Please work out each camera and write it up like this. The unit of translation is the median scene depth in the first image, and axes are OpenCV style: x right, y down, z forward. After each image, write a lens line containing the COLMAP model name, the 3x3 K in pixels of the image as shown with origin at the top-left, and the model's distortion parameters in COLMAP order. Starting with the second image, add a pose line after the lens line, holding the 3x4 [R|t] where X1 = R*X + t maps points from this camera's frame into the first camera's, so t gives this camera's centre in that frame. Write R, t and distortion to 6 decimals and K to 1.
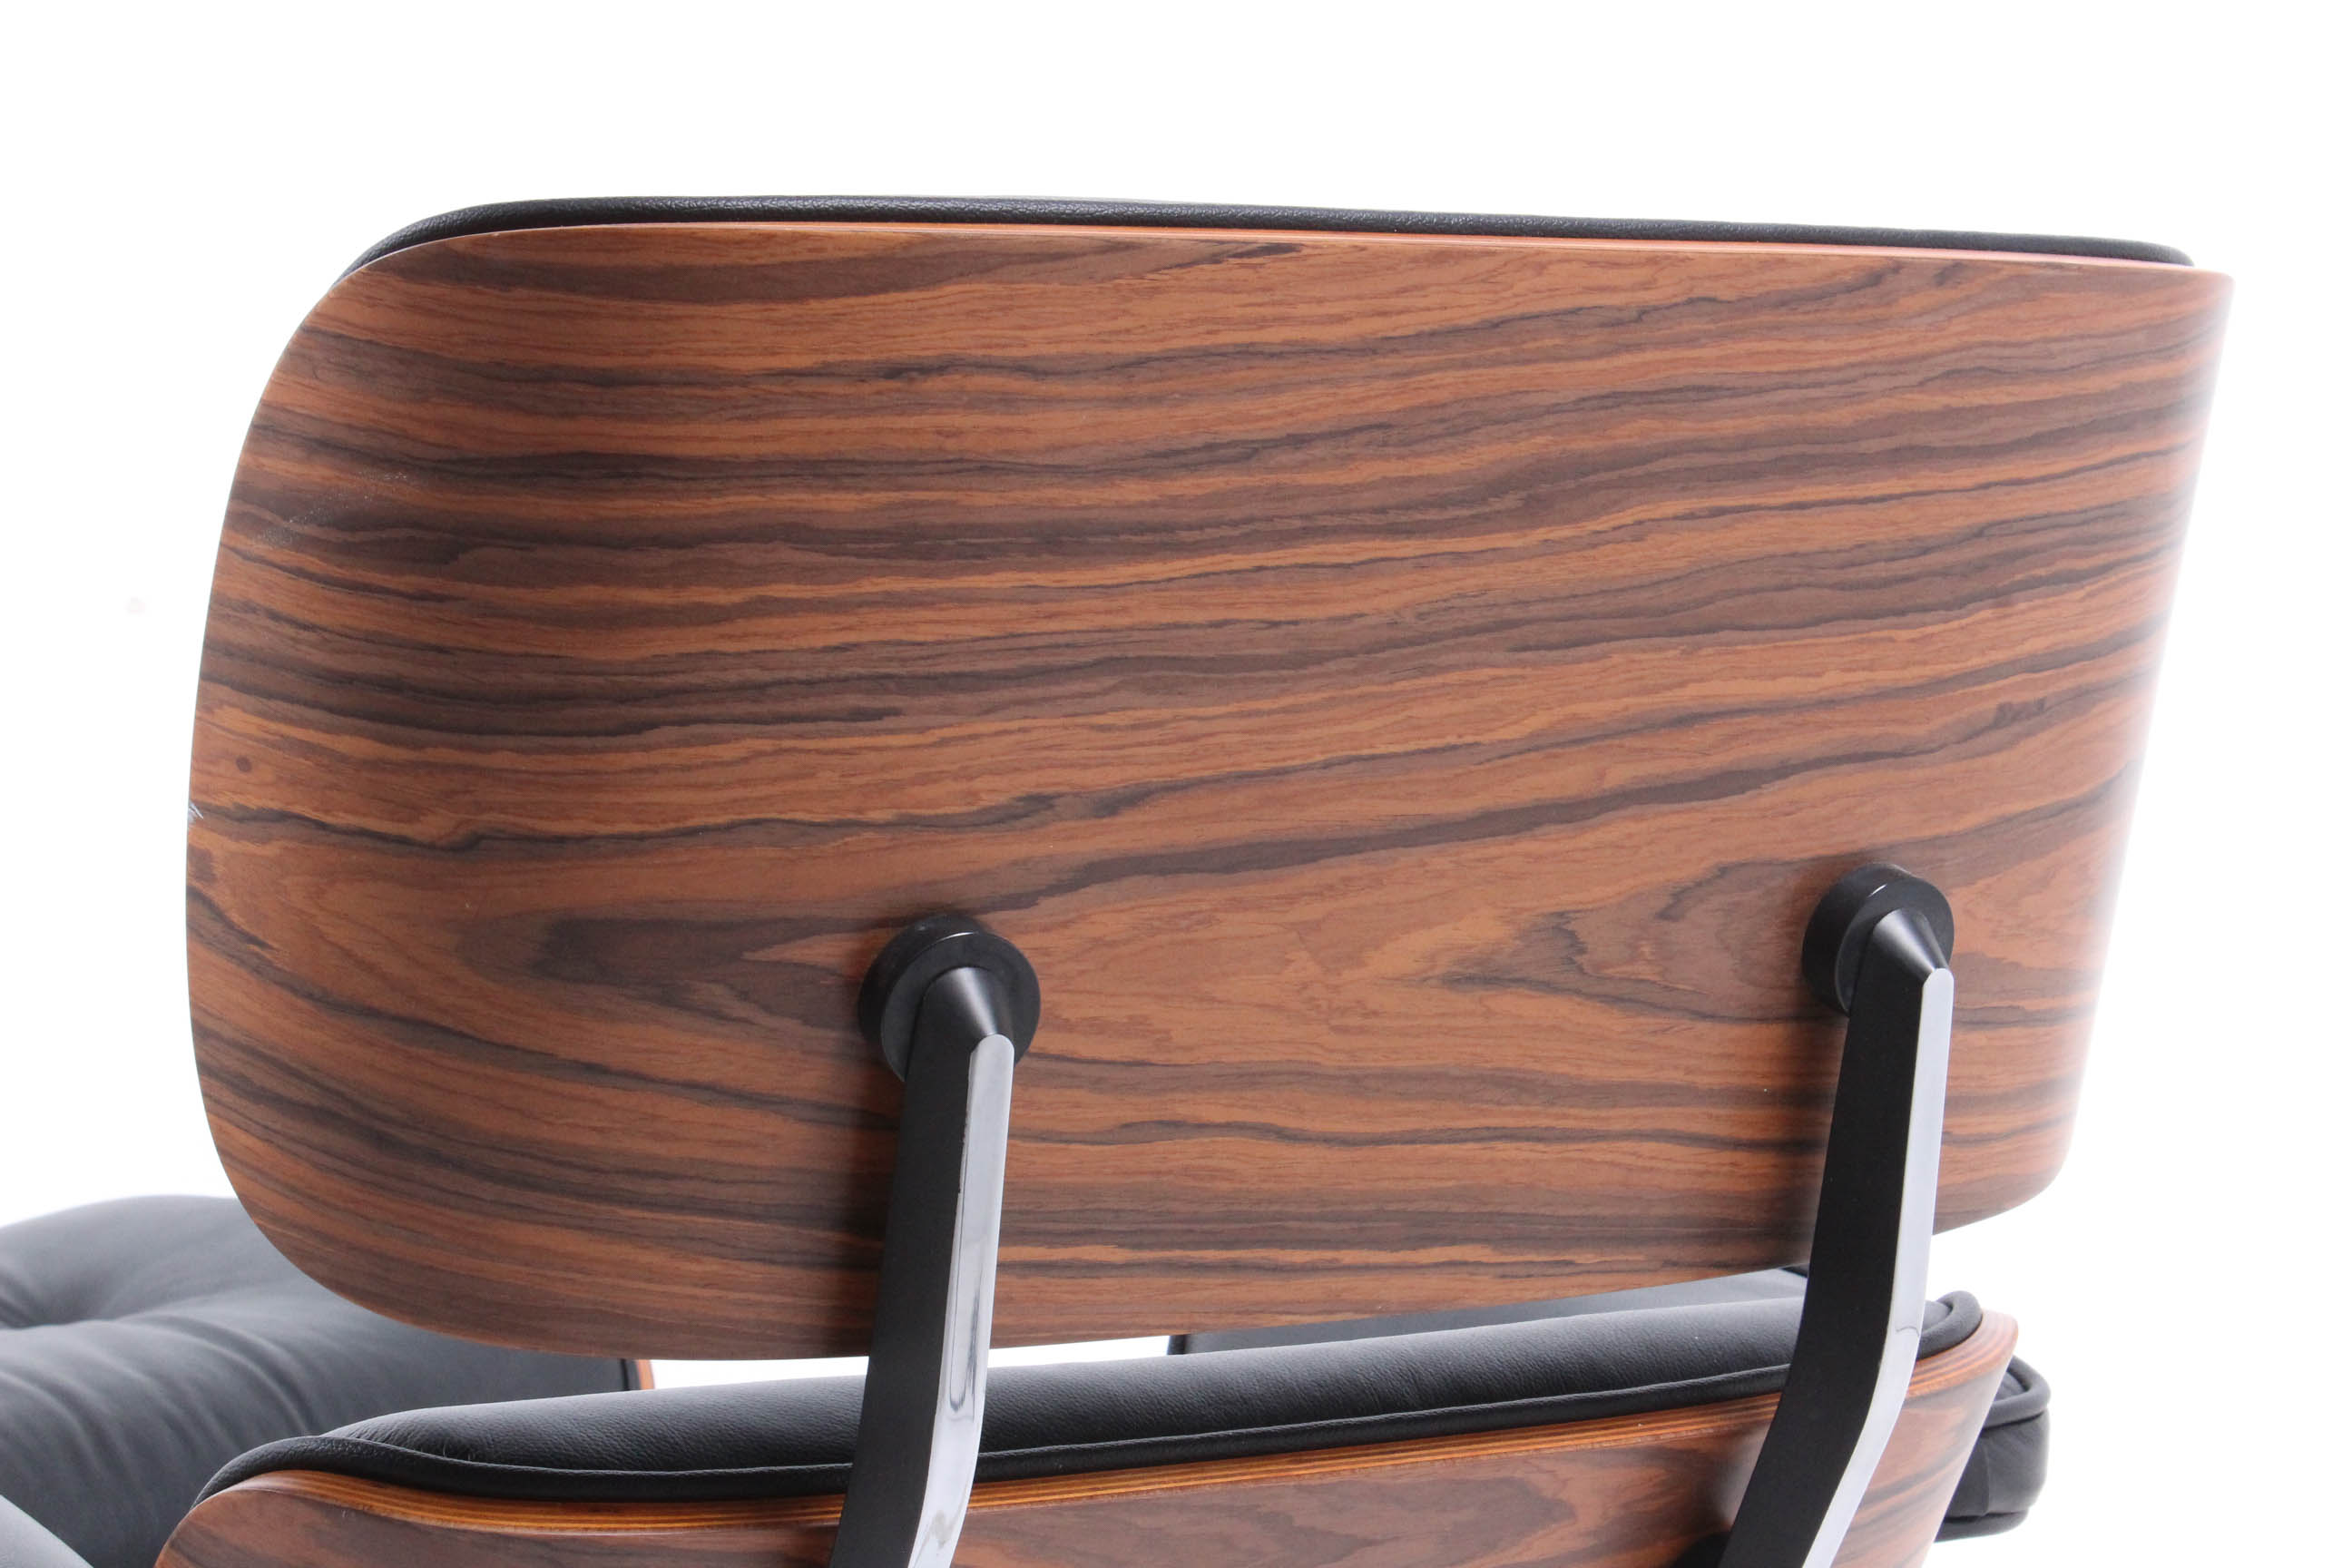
lens RADIAL K [[5226.2, 0, 1176.0], [0, 5226.2, 784.0], [0, 0, 1]] dist [0.038439, -0.024479]
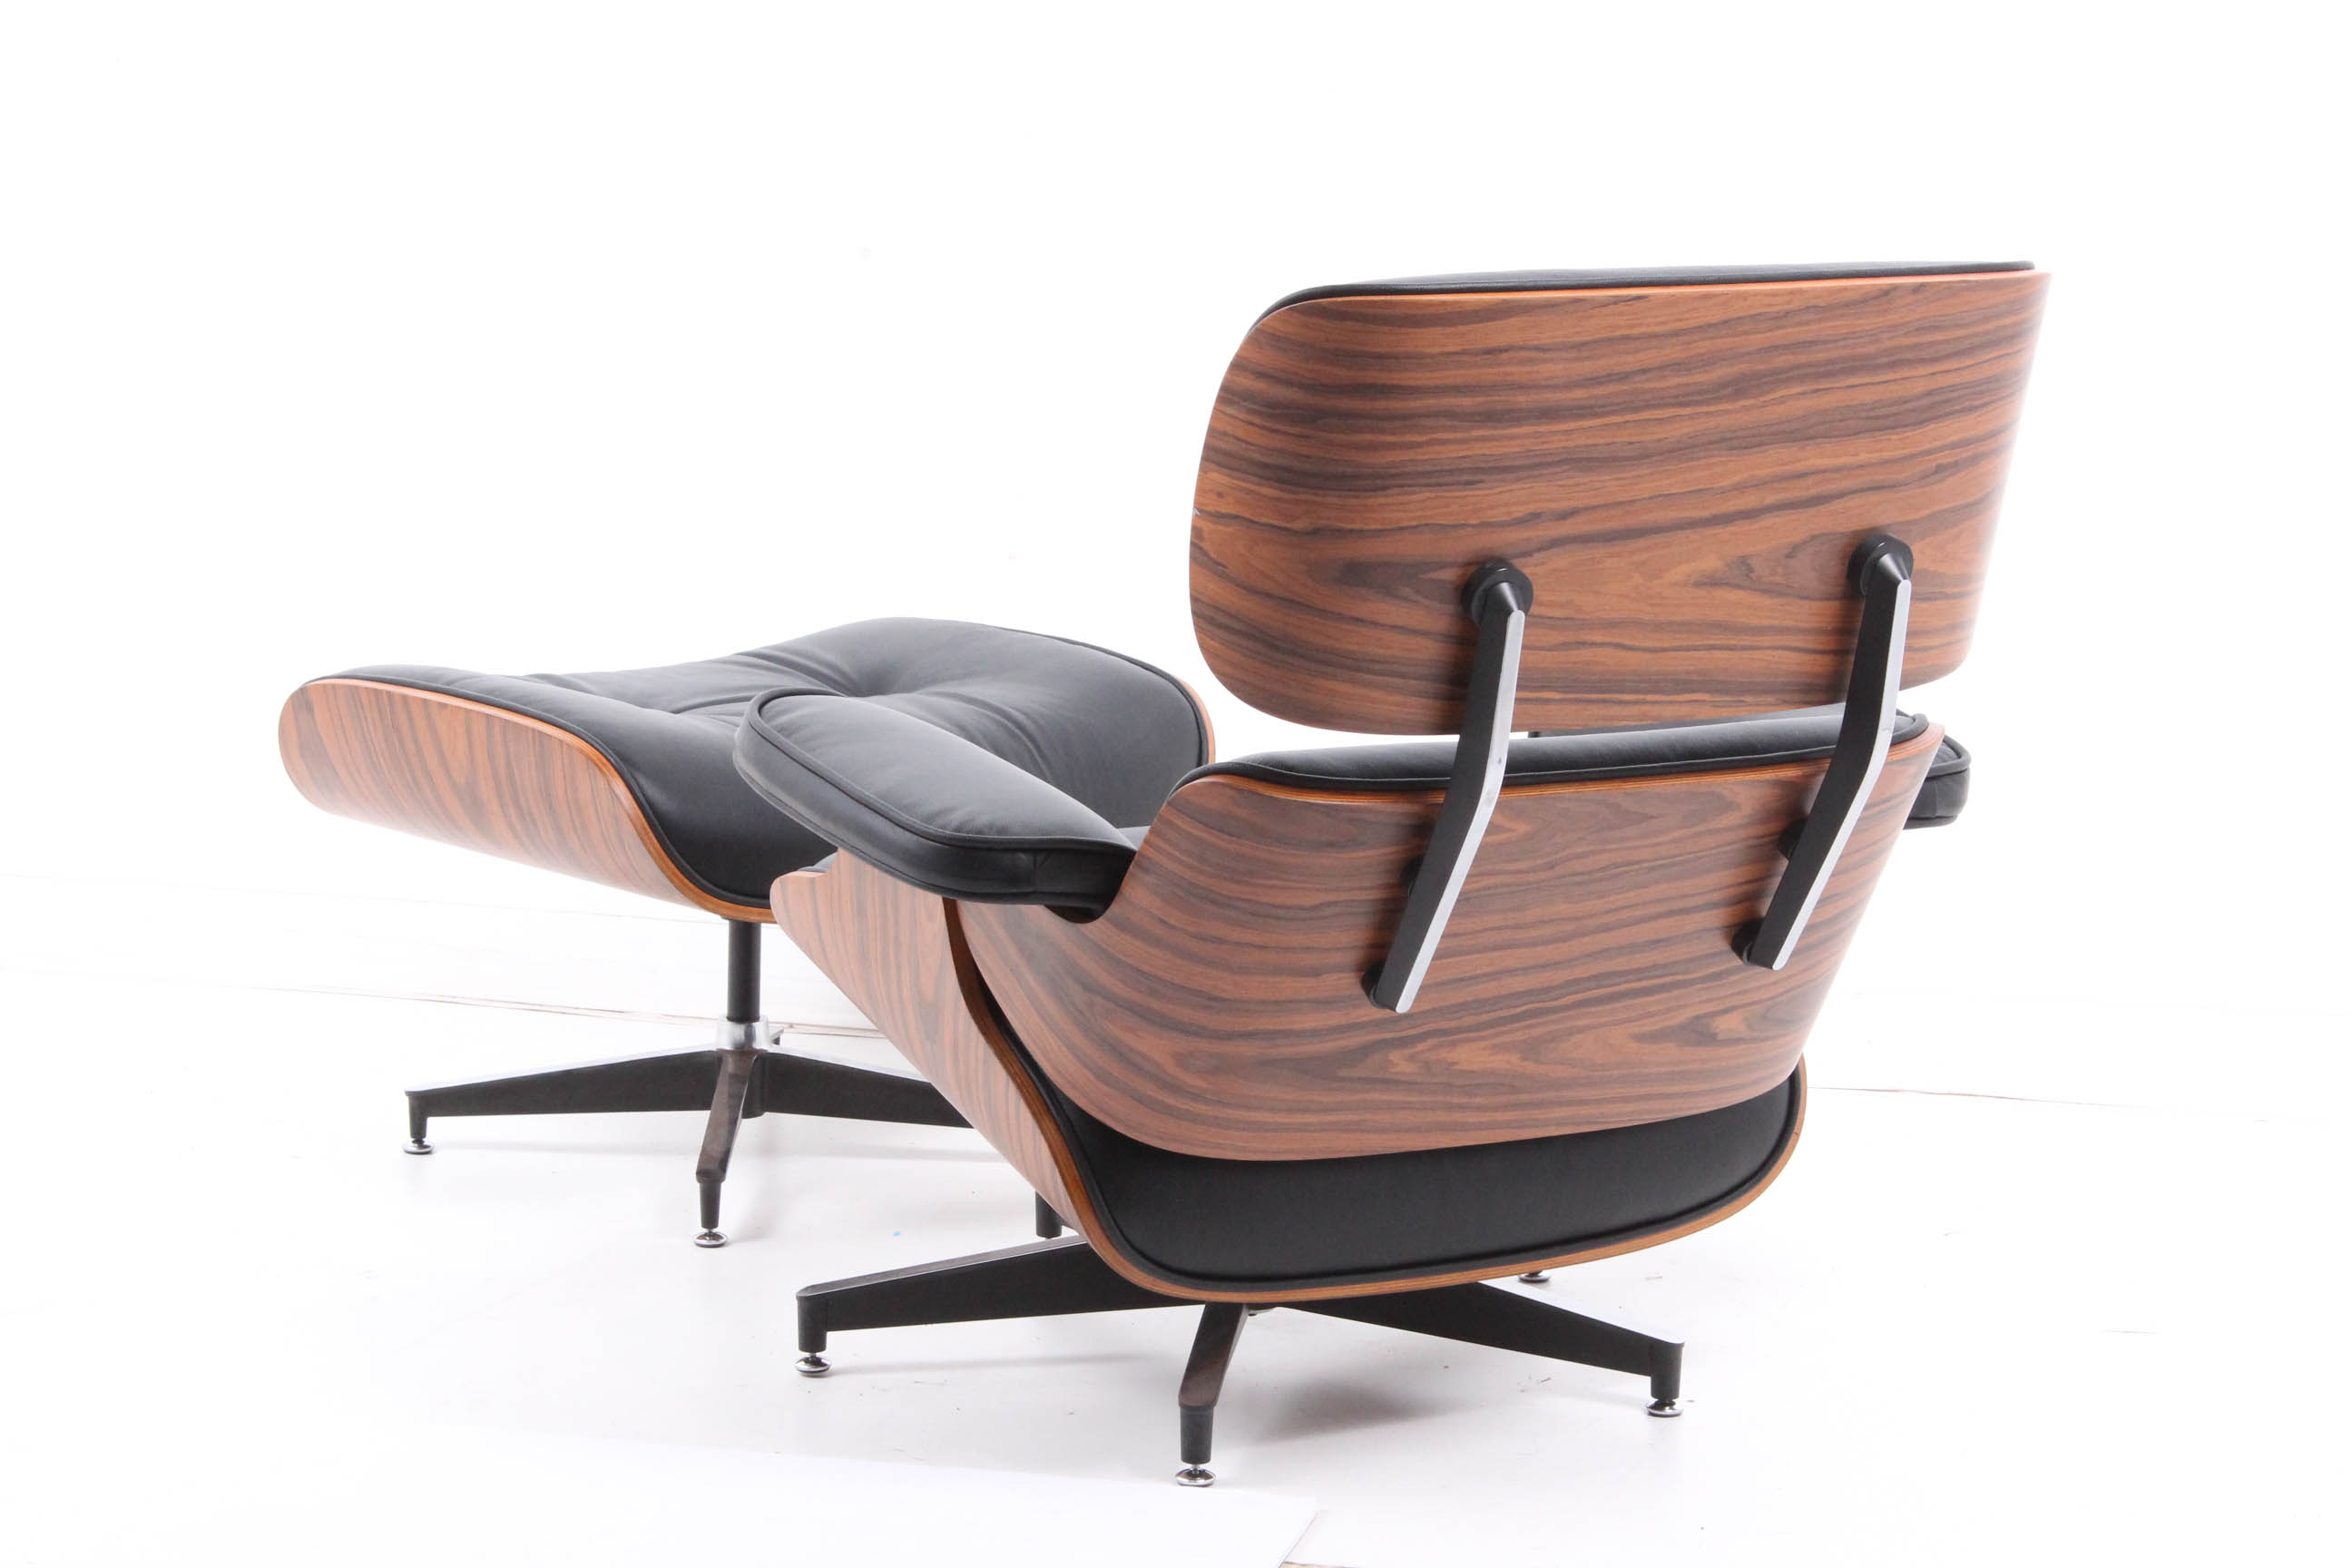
lens RADIAL K [[5629.8, 0, 1176.0], [0, 5629.8, 784.0], [0, 0, 1]] dist [0.048987, 0.021862]
pose [[0.999501, 0.024113, -0.020426, -0.133112], [-0.021354, 0.991807, 0.125947, -0.194556], [0.023296, -0.125448, 0.991827, -1.600721]]
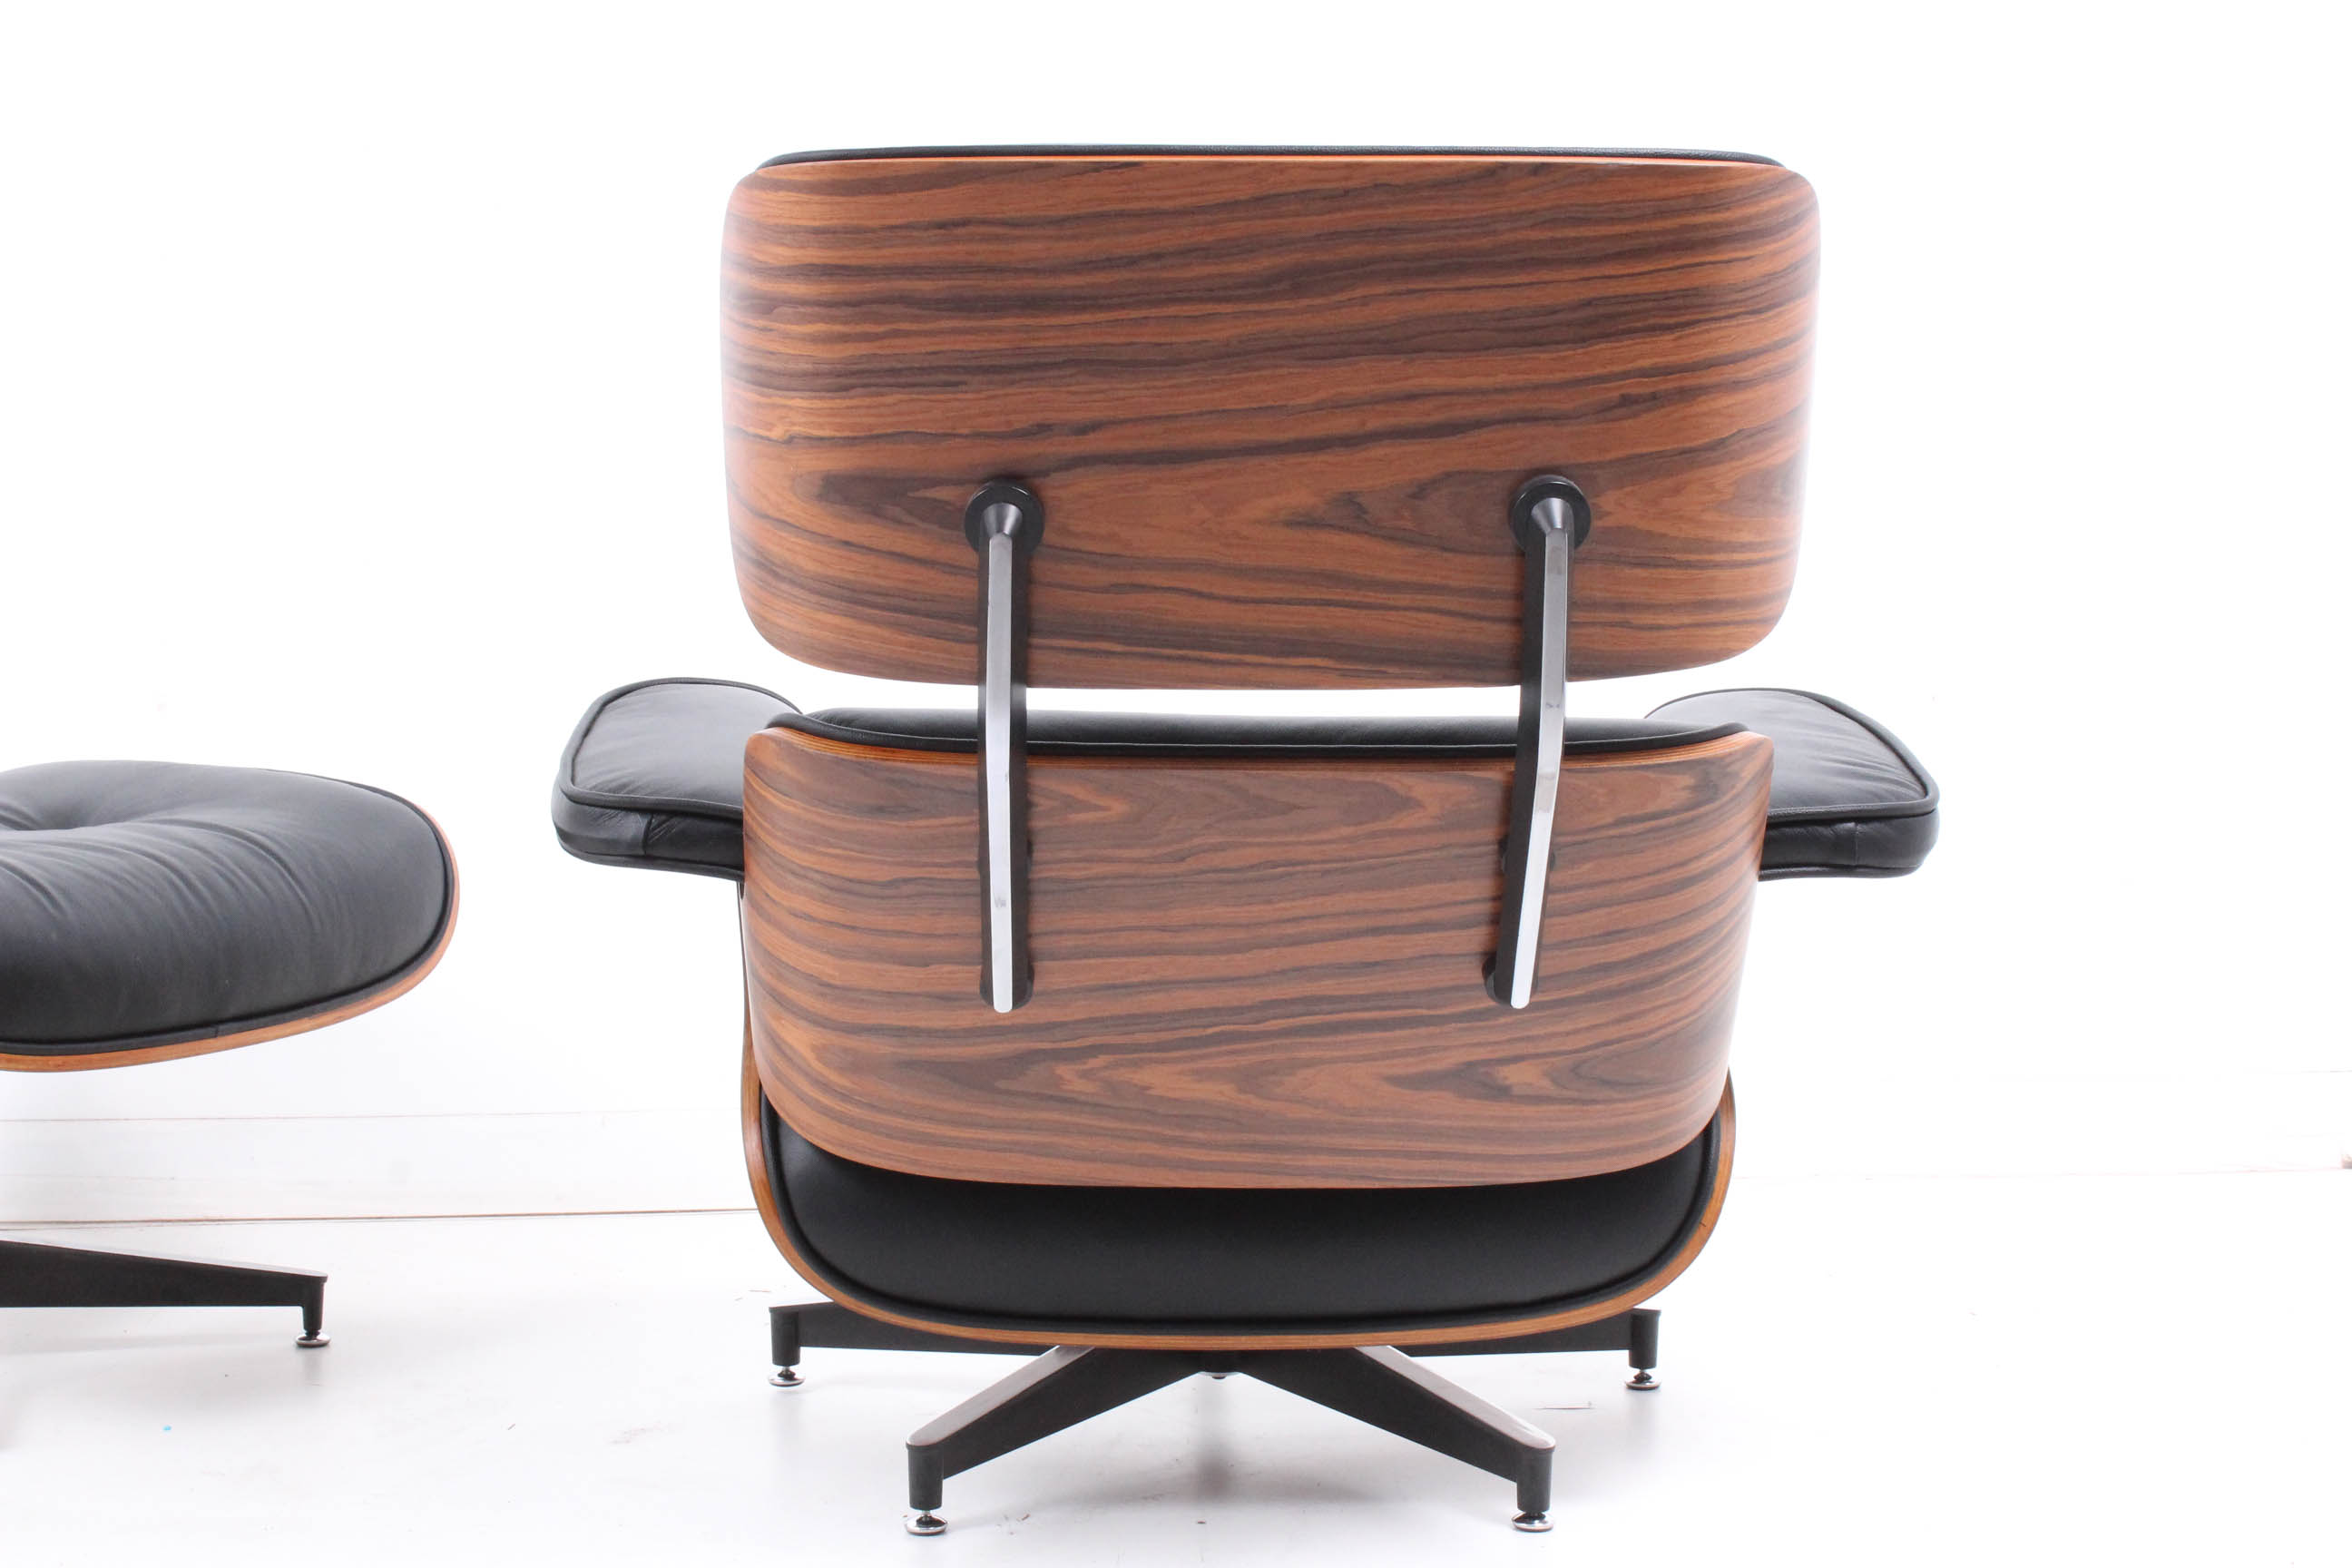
lens RADIAL K [[3852.9, 0, 1176.0], [0, 3852.9, 784.0], [0, 0, 1]] dist [-0.034235, 0.019404]
pose [[0.868634, 0.053261, -0.492584, 0.772866], [-0.028334, 0.997918, 0.057934, 0.054079], [0.494644, -0.036367, 0.868334, -0.335560]]
